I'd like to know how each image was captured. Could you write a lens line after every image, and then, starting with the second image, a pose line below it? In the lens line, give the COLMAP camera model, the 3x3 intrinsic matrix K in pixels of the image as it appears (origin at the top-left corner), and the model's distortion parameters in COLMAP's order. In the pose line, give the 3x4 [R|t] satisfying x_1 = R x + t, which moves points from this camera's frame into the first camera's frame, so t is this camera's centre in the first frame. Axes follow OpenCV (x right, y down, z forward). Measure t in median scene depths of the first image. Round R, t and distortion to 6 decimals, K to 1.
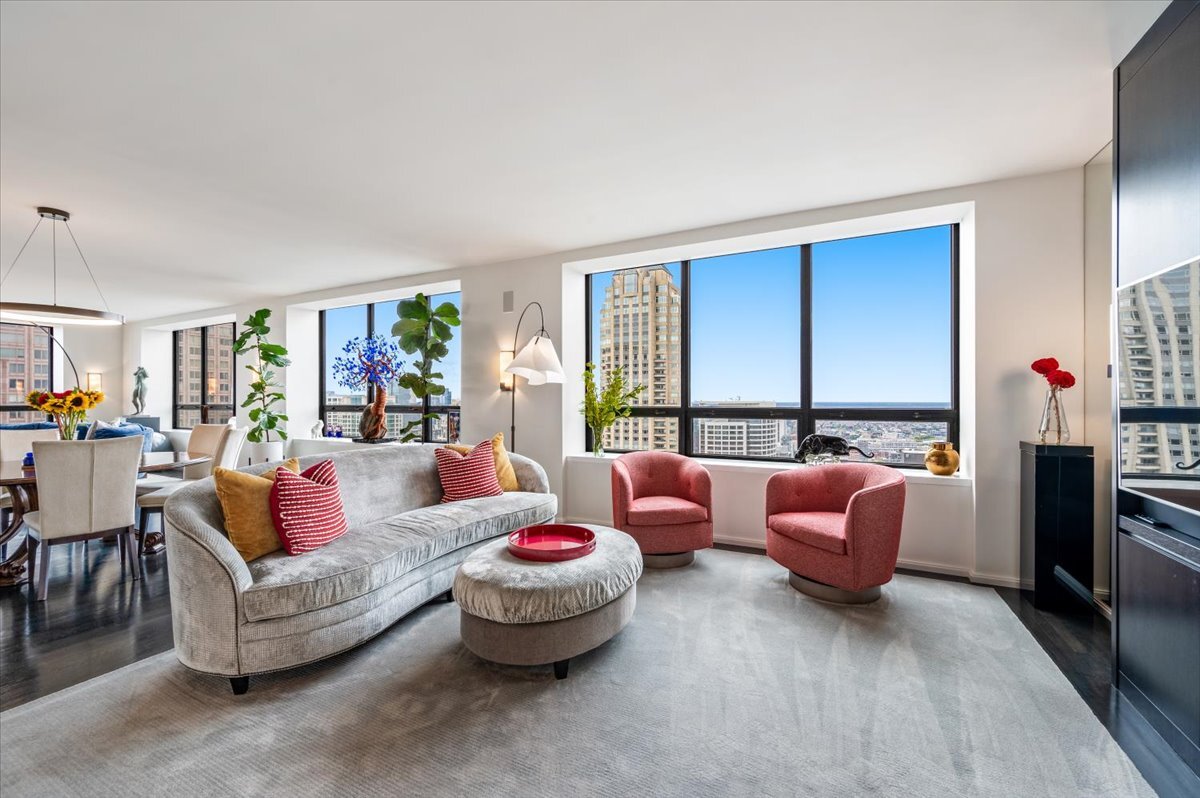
lens RADIAL K [[487.3, 0, 598.0], [0, 487.3, 400.6], [0, 0, 1]] dist [0.003923, 0.000385]
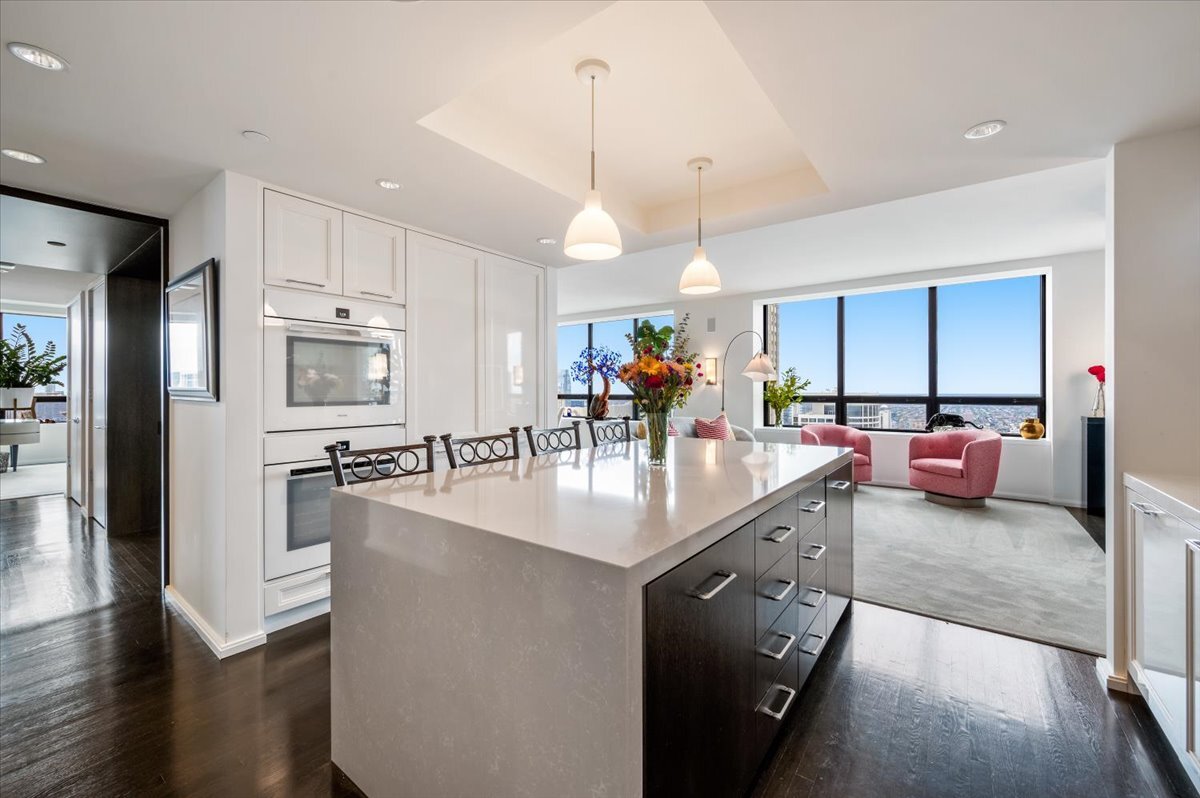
lens RADIAL K [[487.3, 0, 599.3], [0, 487.3, 390.0], [0, 0, 1]] dist [0.003923, 0.000385]
pose [[0.985605, 0.000710, -0.169063, -0.360812], [-0.001401, 0.999991, -0.003969, 0.003086], [0.169058, 0.004149, 0.985597, -0.712613]]
